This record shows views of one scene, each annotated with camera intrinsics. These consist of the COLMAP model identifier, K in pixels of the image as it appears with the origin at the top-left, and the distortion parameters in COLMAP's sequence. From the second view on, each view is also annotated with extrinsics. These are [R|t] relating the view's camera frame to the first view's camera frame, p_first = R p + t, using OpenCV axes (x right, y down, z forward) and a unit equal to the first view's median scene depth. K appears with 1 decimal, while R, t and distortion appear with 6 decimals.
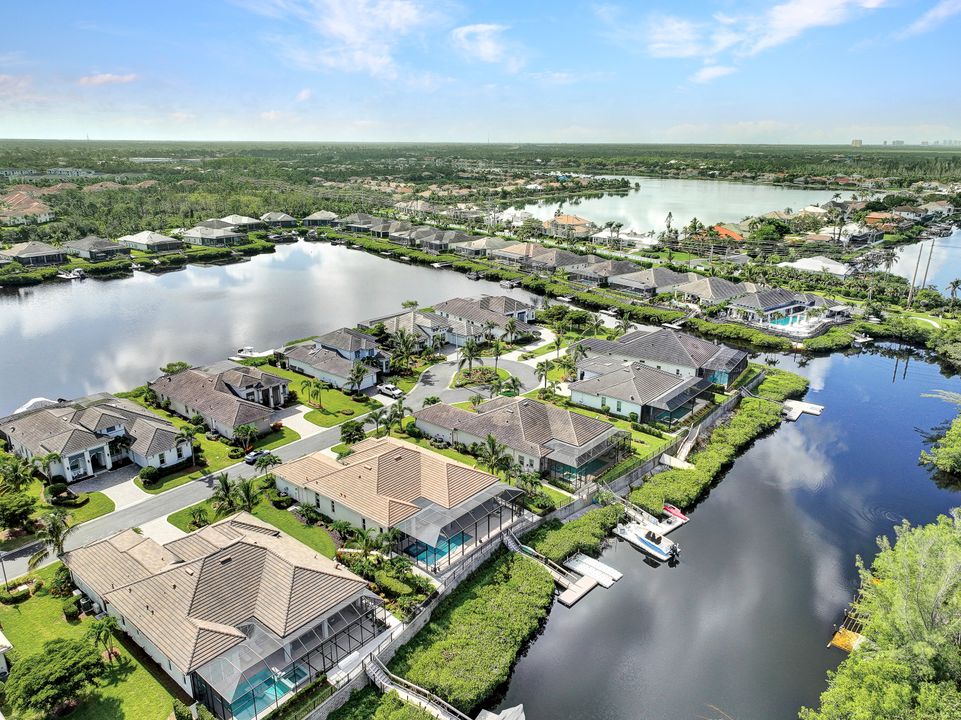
lens RADIAL K [[674.8, 0, 479.1], [0, 674.8, 360.4], [0, 0, 1]] dist [0.004889, 0.015640]
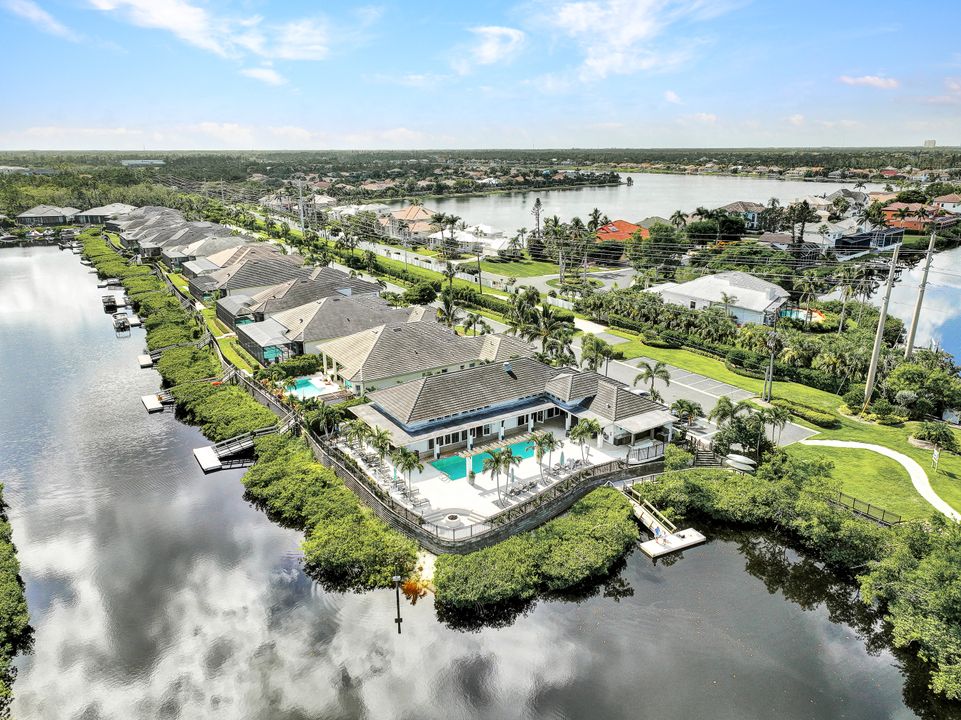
lens RADIAL K [[674.8, 0, 481.3], [0, 674.8, 358.8], [0, 0, 1]] dist [0.004889, 0.015640]
pose [[0.997097, 0.012714, -0.075069, 0.133840], [-0.013645, 0.999836, -0.011906, -0.029986], [0.074905, 0.012896, 0.997107, 0.179886]]
